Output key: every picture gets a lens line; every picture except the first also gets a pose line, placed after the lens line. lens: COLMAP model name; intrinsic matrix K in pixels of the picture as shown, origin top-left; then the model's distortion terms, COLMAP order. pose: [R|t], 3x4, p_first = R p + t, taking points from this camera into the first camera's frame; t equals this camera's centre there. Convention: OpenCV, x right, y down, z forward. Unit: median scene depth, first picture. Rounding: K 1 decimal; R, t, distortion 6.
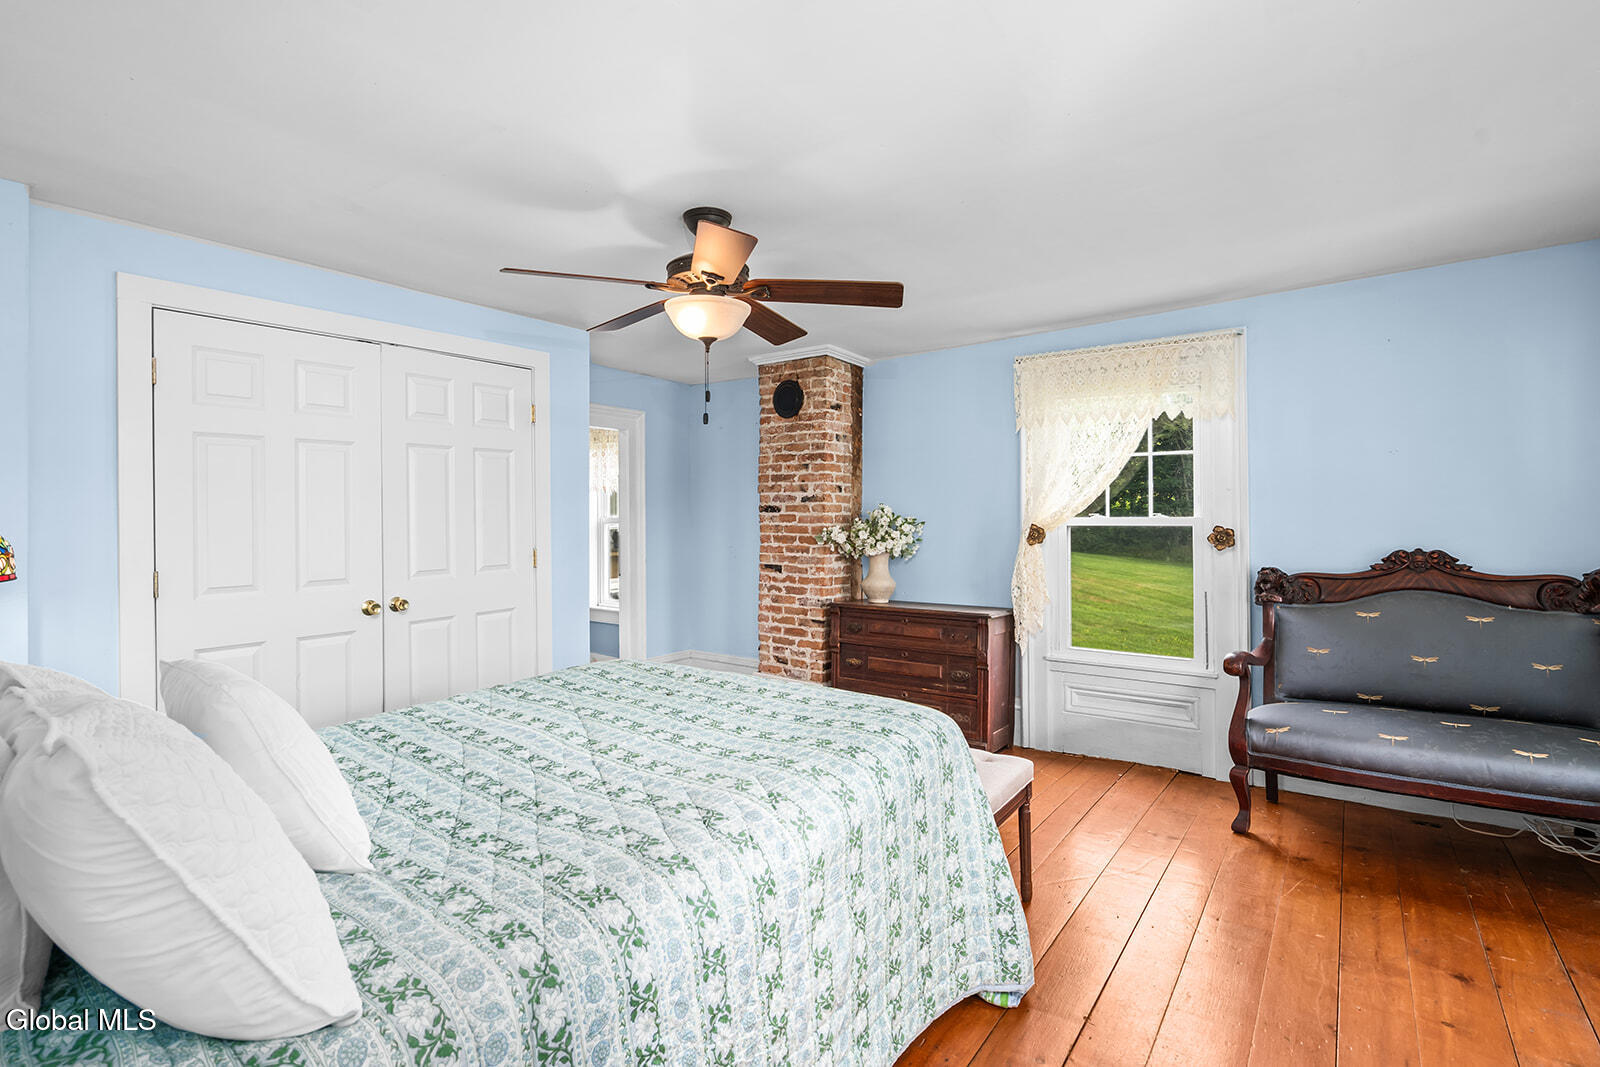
lens RADIAL K [[734.2, 0, 799.0], [0, 734.2, 521.9], [0, 0, 1]] dist [-0.004722, 0.000155]
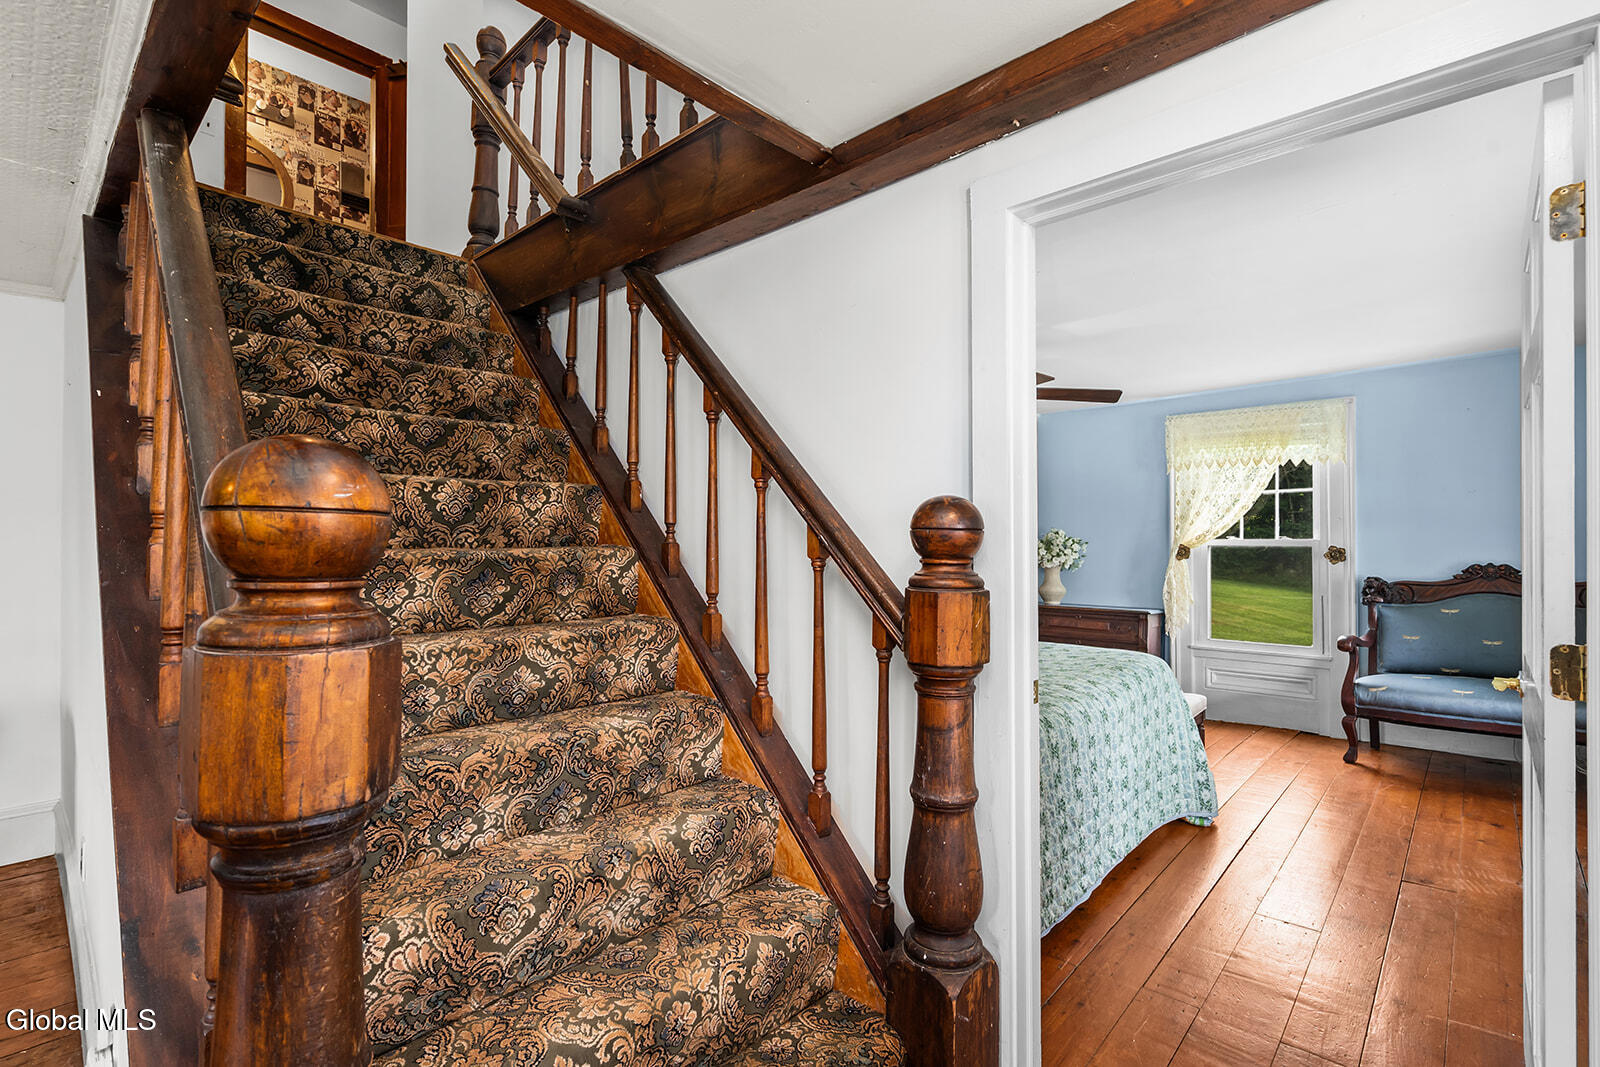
lens RADIAL K [[734.2, 0, 800.1], [0, 734.2, 539.5], [0, 0, 1]] dist [-0.004722, 0.000155]
pose [[0.994636, 0.004589, -0.103331, -0.265266], [-0.005018, 0.999980, -0.003889, 0.003727], [0.103311, 0.004387, 0.994639, -0.443826]]
